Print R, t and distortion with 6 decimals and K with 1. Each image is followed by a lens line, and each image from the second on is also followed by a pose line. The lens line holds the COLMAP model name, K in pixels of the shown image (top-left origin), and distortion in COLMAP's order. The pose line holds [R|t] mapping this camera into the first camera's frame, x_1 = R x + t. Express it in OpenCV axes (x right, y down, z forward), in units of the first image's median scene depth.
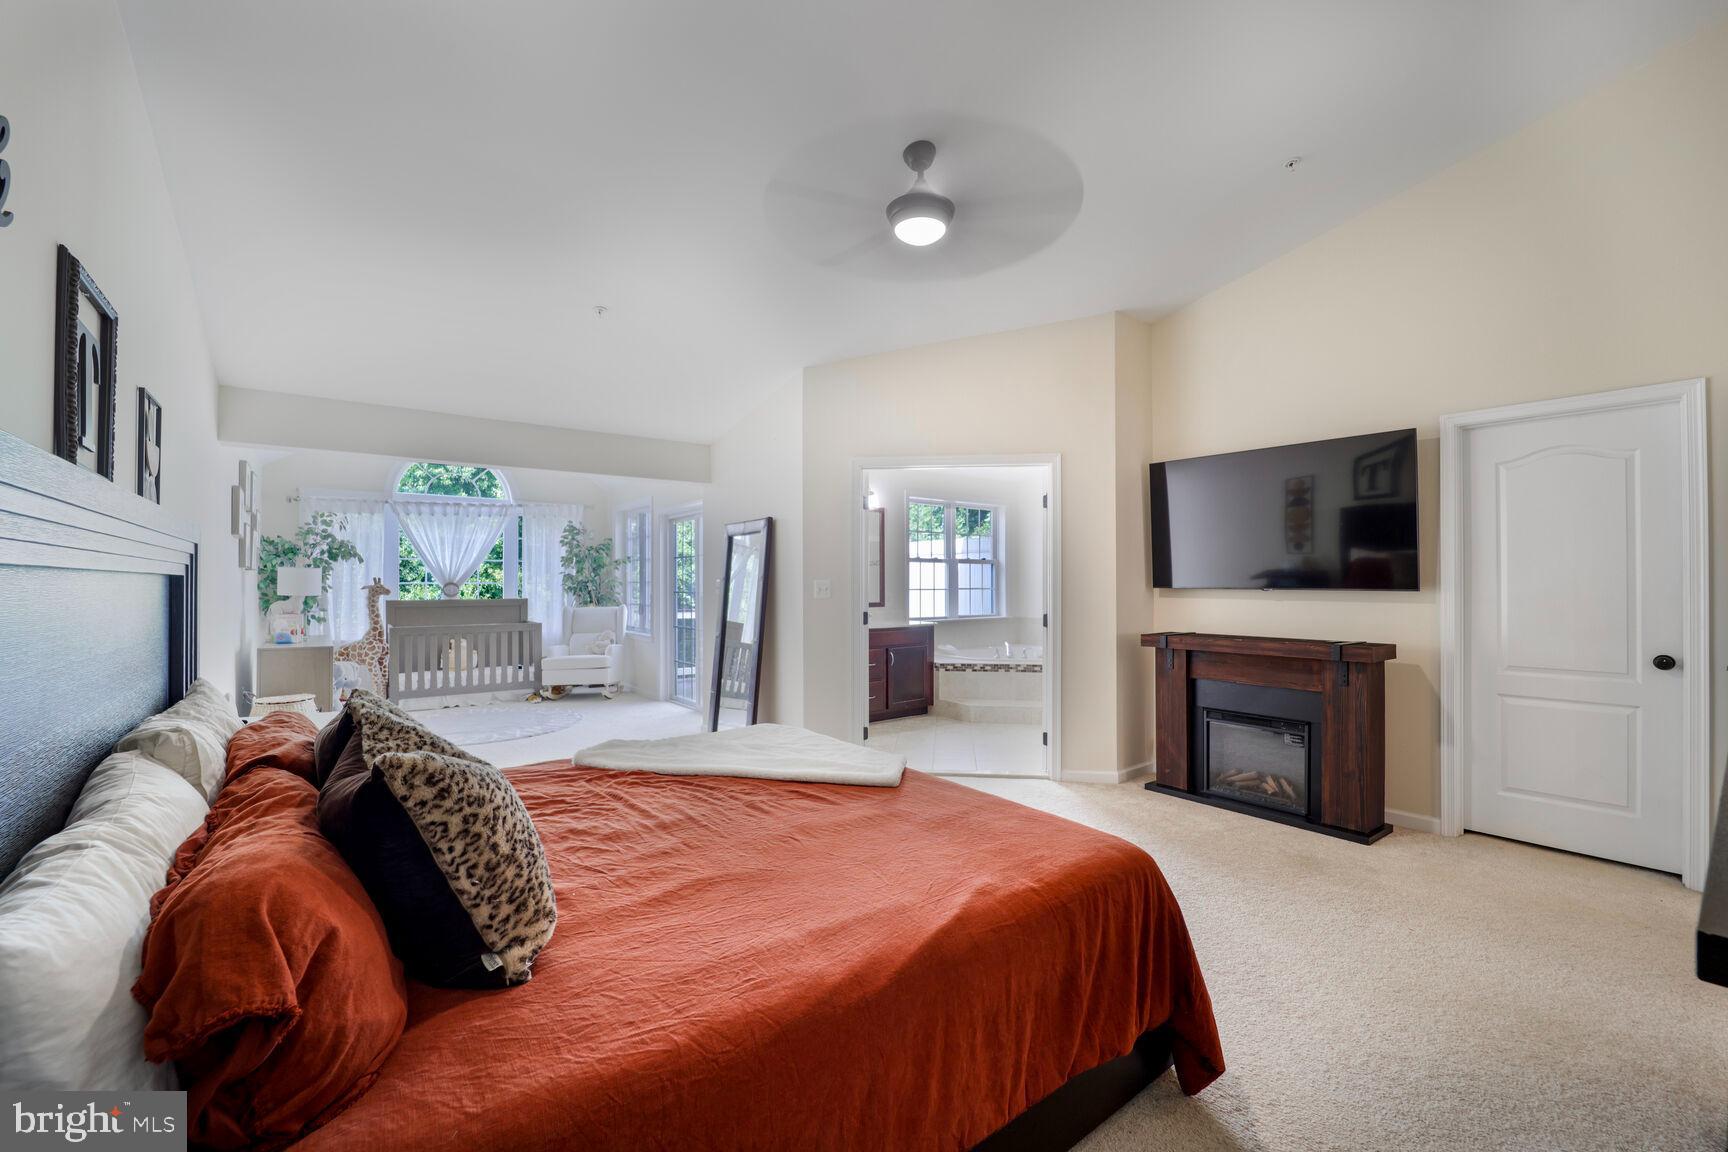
lens RADIAL K [[707.8, 0, 867.3], [0, 707.8, 583.9], [0, 0, 1]] dist [-0.021178, -0.000208]
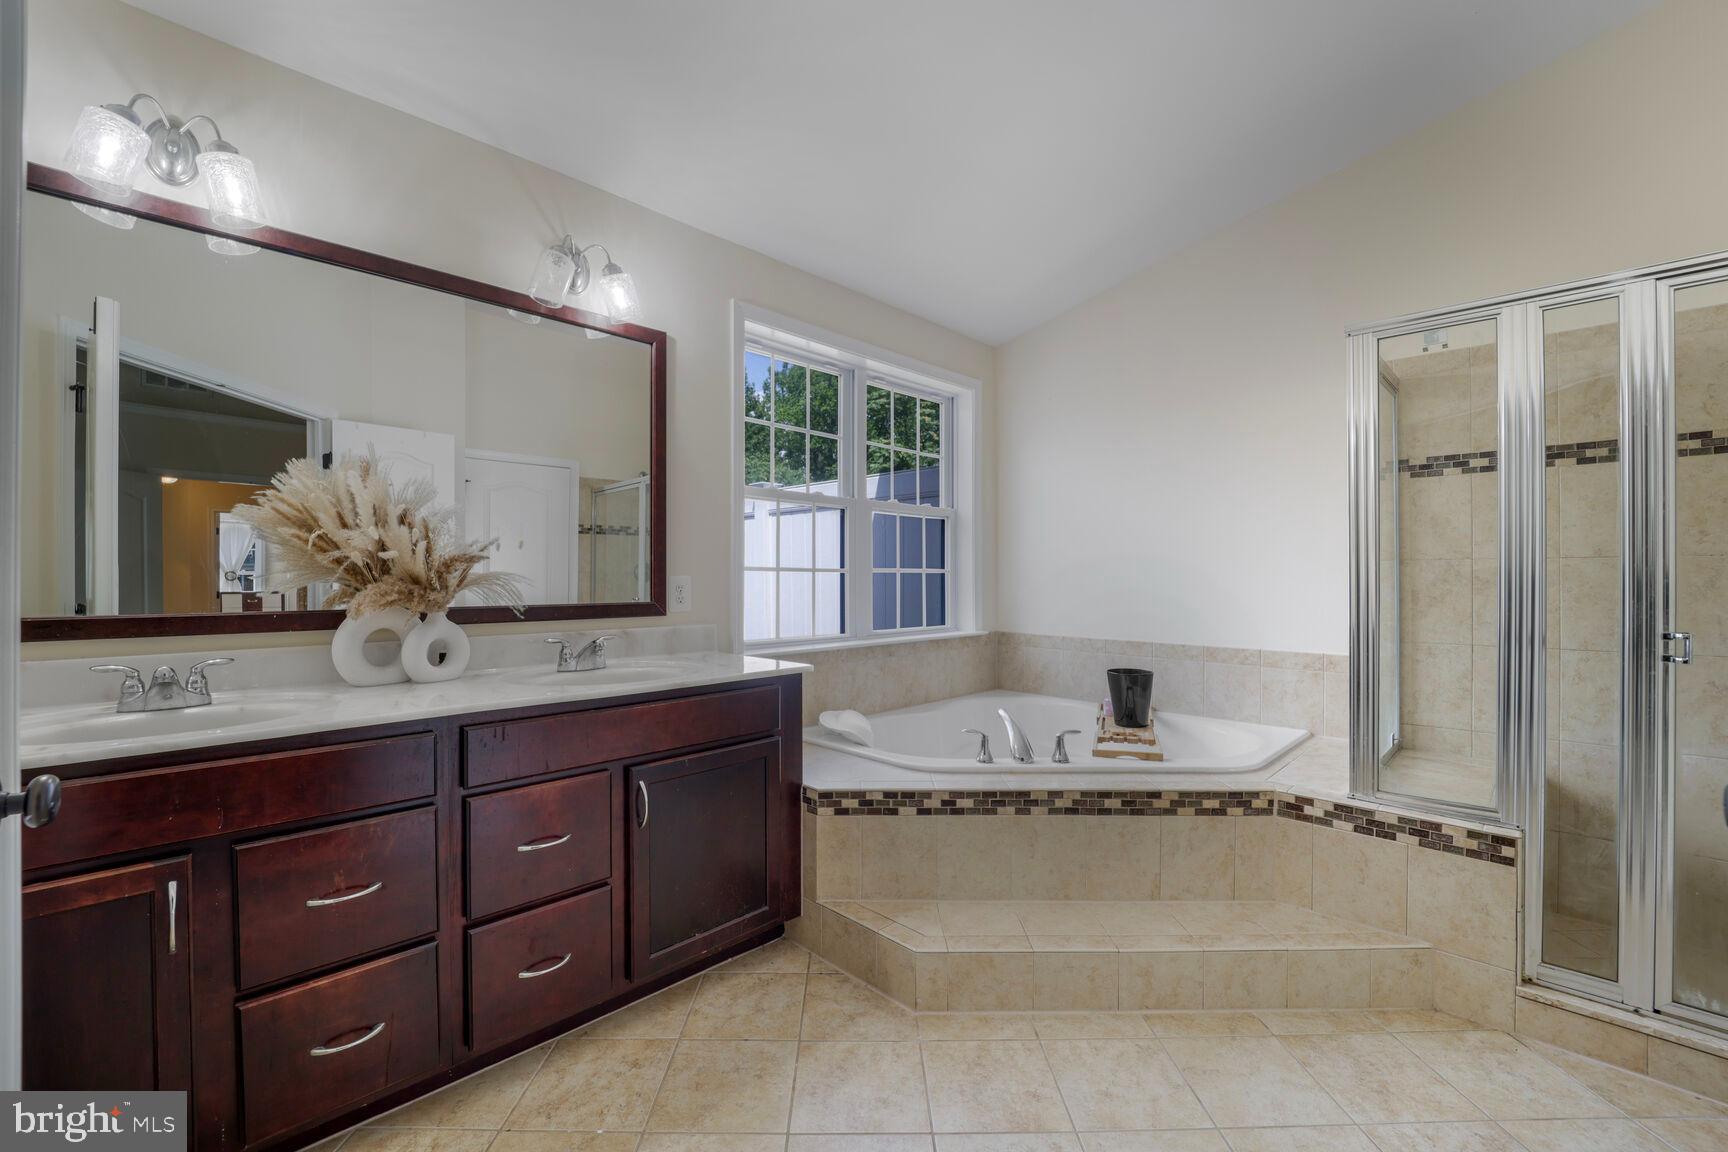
lens RADIAL K [[707.8, 0, 864.8], [0, 707.8, 576.2], [0, 0, 1]] dist [-0.021178, -0.000208]
pose [[0.991944, -0.001592, 0.126669, 0.082438], [0.001357, 0.999997, 0.001943, 0.012931], [-0.126672, -0.001756, 0.991943, 0.675157]]
